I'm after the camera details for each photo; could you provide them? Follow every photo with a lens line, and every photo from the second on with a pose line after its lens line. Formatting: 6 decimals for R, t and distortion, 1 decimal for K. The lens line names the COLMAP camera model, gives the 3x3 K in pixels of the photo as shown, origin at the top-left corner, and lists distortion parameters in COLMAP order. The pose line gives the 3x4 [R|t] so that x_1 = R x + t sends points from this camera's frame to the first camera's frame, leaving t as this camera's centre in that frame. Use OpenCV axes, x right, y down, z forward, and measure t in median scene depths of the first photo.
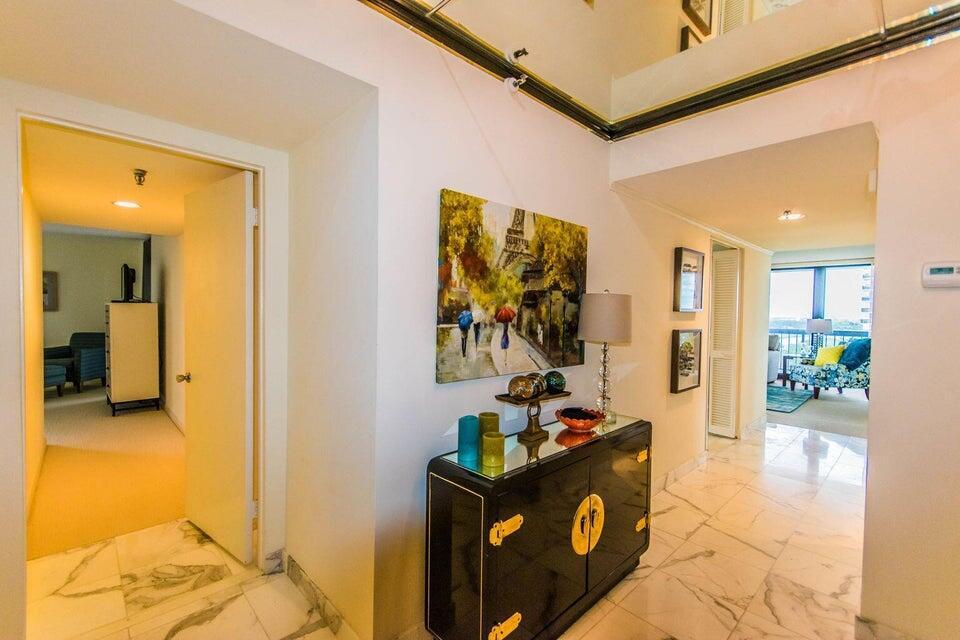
lens RADIAL K [[424.6, 0, 499.5], [0, 424.6, 319.3], [0, 0, 1]] dist [0.001079, -0.000256]
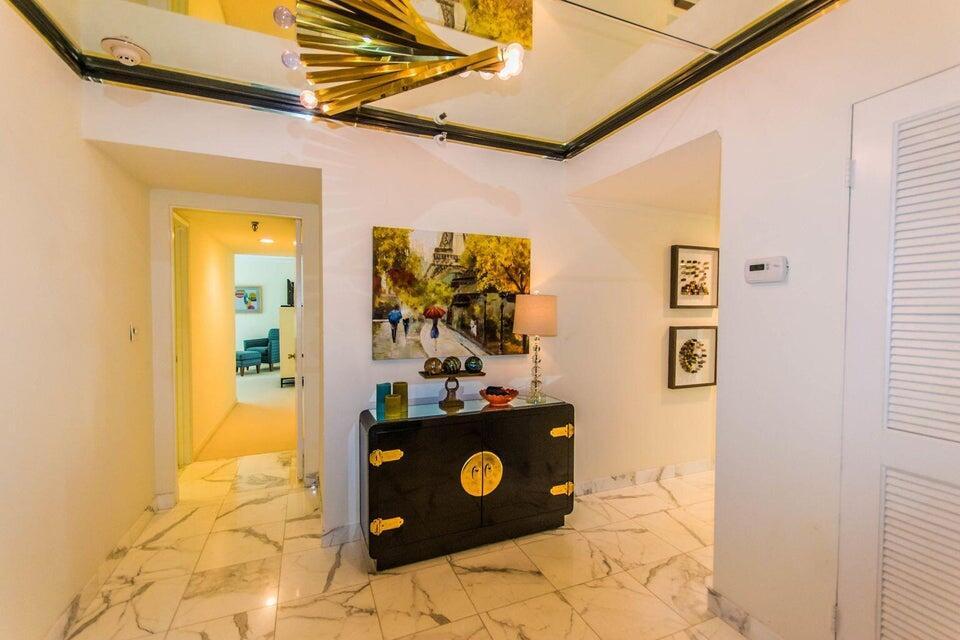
lens RADIAL K [[424.6, 0, 488.8], [0, 424.6, 319.5], [0, 0, 1]] dist [0.001079, -0.000256]
pose [[0.934766, -0.003468, -0.355247, 0.637932], [0.003952, 0.999992, 0.000639, 0.010581], [0.355242, -0.002001, 0.934772, -0.186870]]
